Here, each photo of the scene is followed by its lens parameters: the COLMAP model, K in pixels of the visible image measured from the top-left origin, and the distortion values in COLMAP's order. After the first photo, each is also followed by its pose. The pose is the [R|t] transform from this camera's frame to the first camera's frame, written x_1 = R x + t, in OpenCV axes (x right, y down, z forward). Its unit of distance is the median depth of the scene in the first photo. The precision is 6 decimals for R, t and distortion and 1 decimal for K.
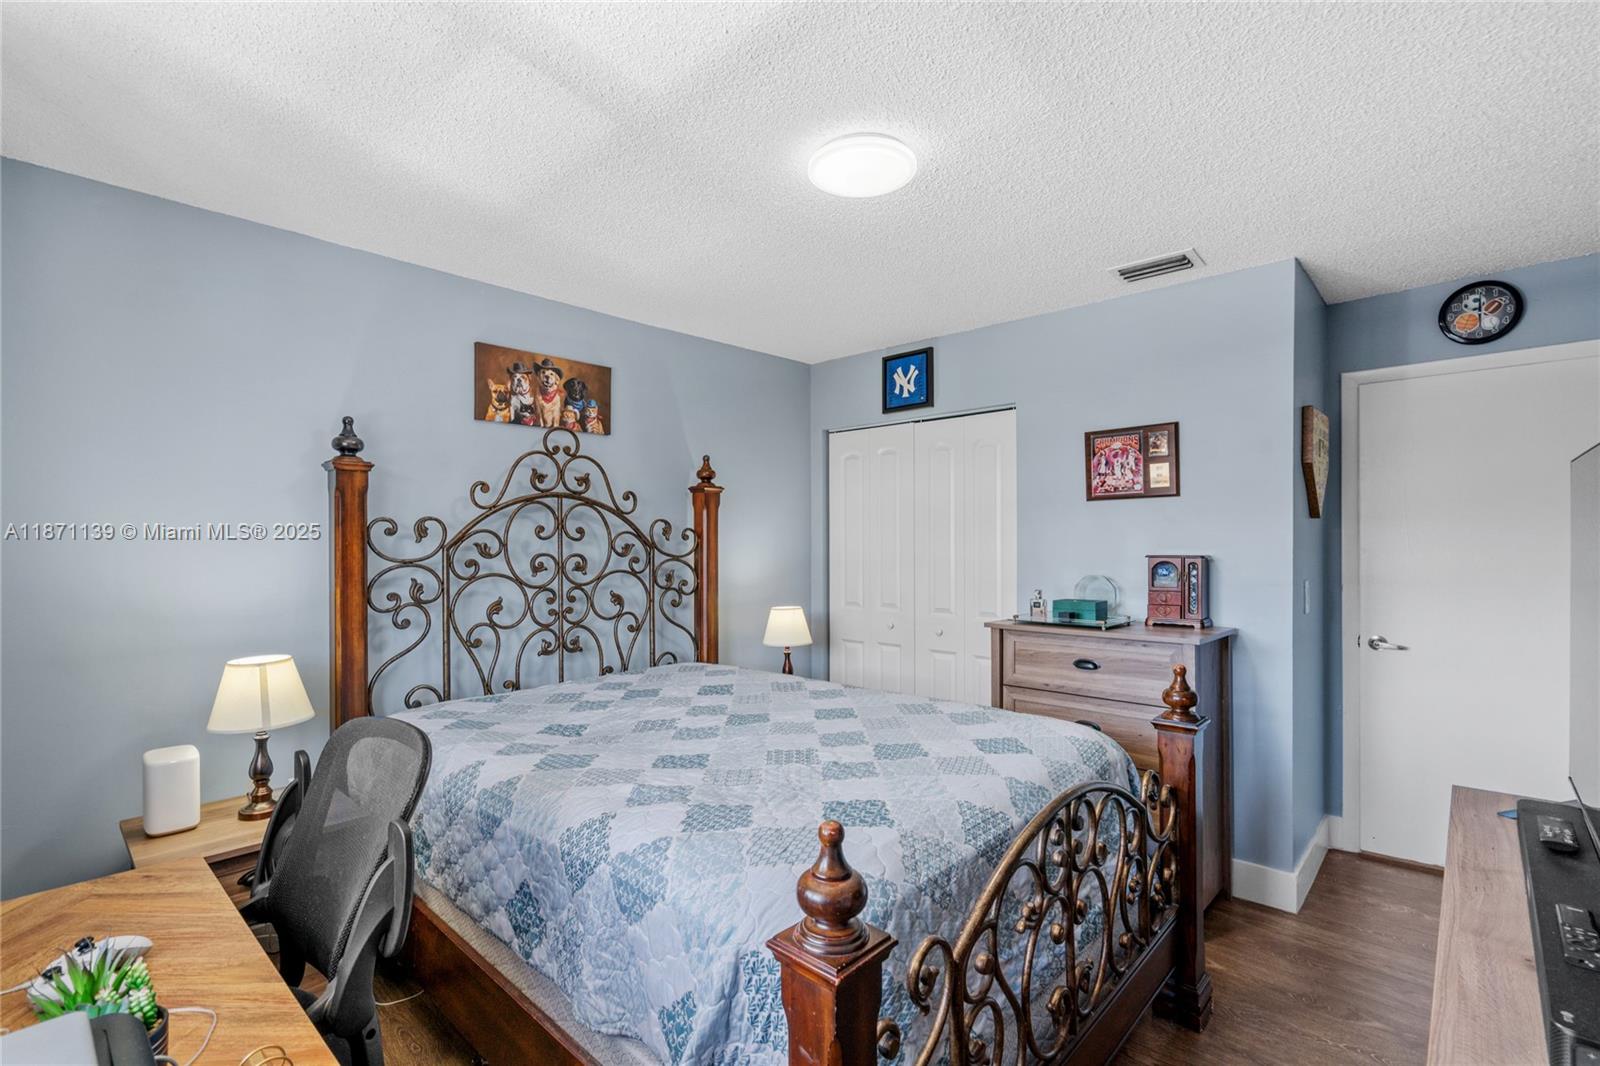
lens RADIAL K [[726.9, 0, 789.9], [0, 726.9, 544.5], [0, 0, 1]] dist [-0.008529, 0.003200]
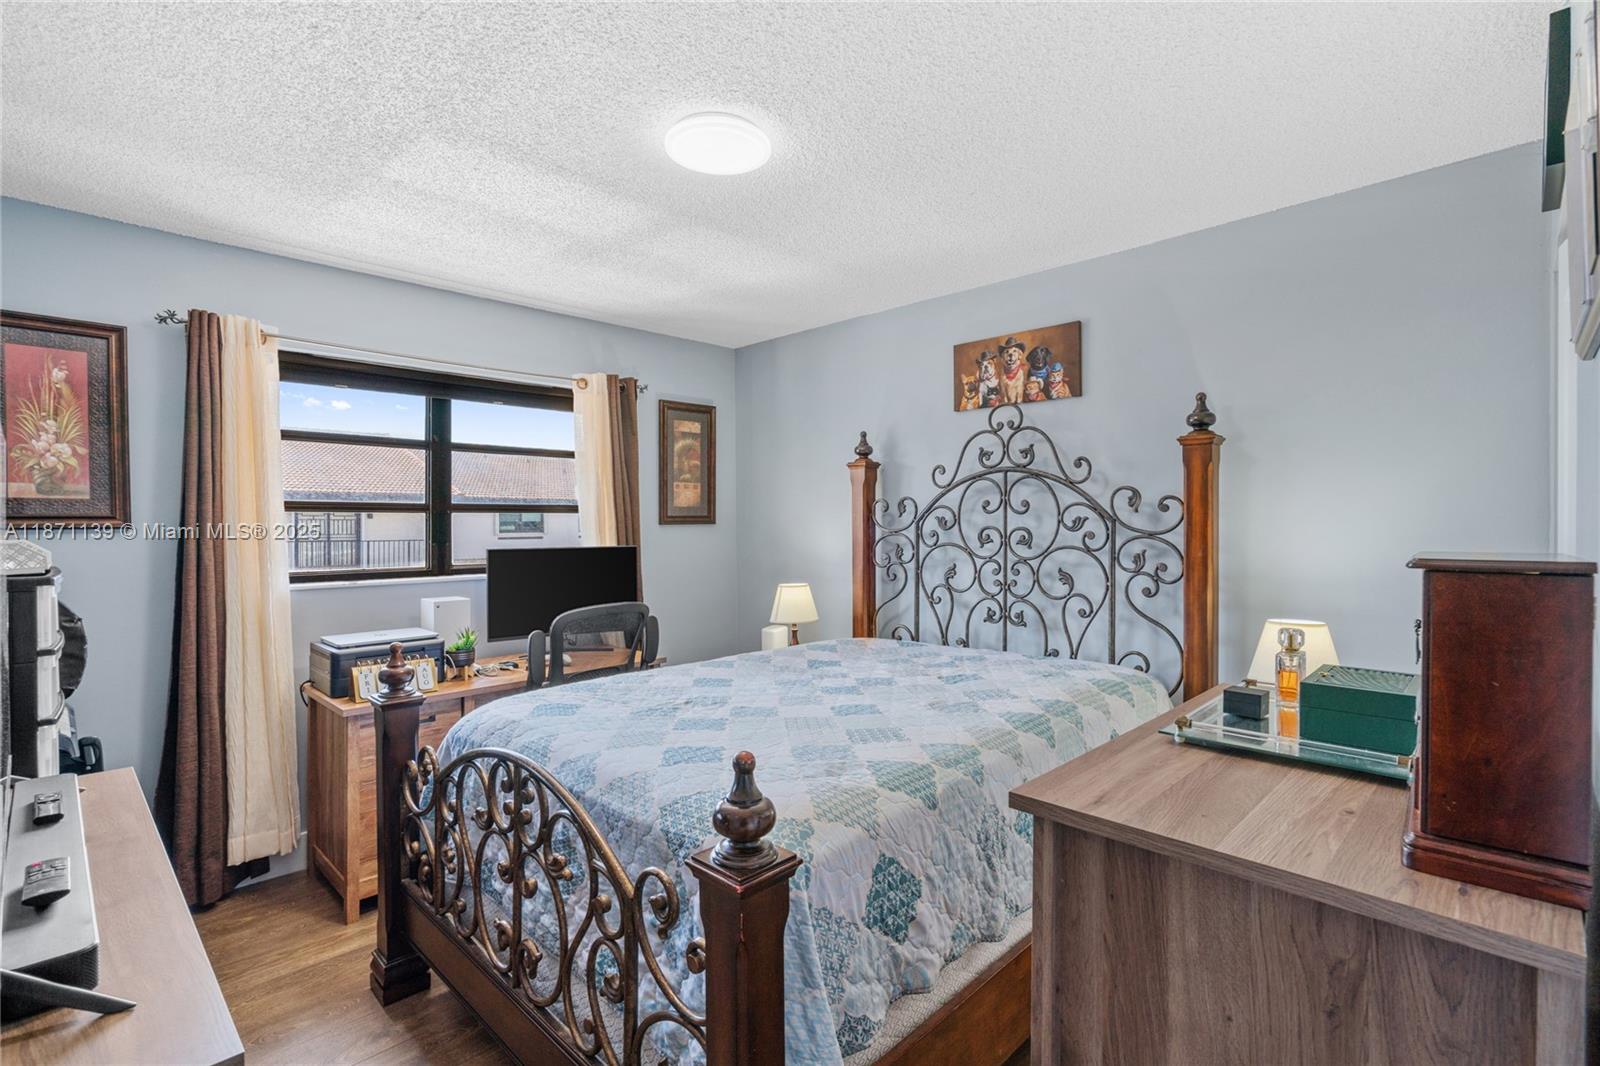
lens RADIAL K [[726.9, 0, 788.4], [0, 726.9, 525.4], [0, 0, 1]] dist [-0.008529, 0.003200]
pose [[-0.012344, 0.011393, -0.999859, 0.698188], [0.003949, 0.999928, 0.011345, -0.002181], [0.999916, -0.003809, -0.012388, 0.692699]]
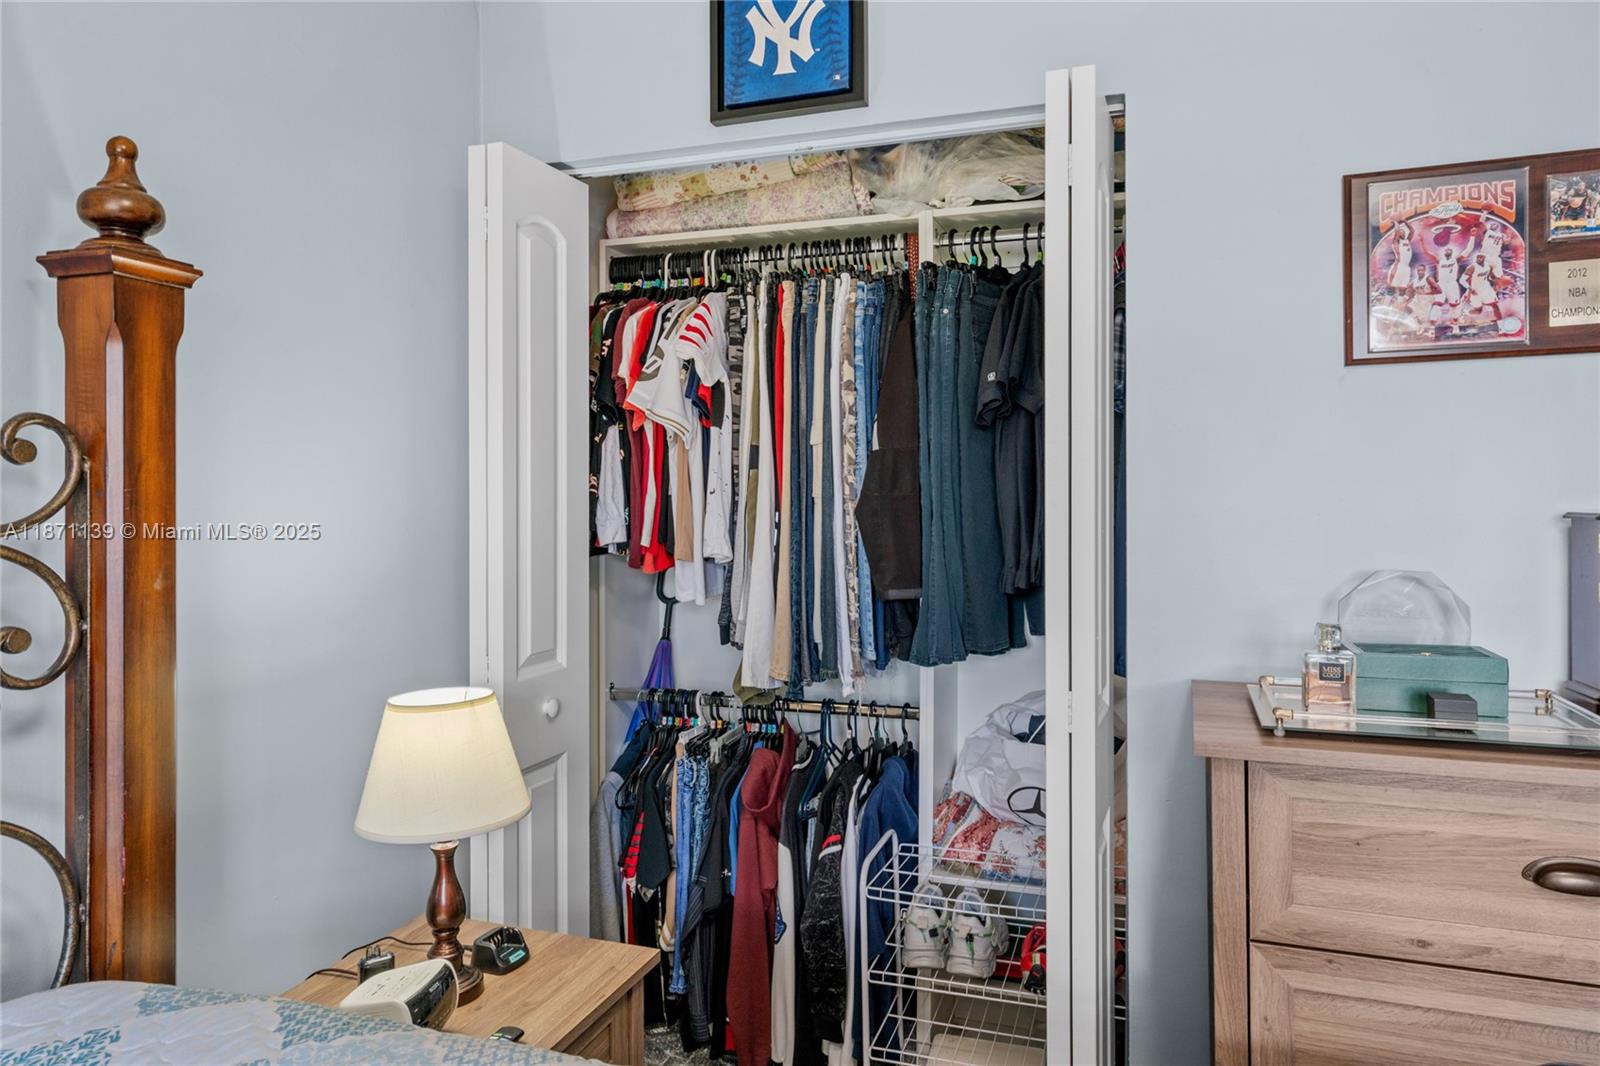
lens RADIAL K [[1056.6, 0, 790.1], [0, 1056.6, 507.6], [0, 0, 1]] dist [0.008036, -0.000140]
pose [[0.912381, -0.001387, 0.409339, -0.061137], [0.001439, 0.999999, 0.000181, 0.010363], [-0.409339, 0.000424, 0.912382, 0.644445]]
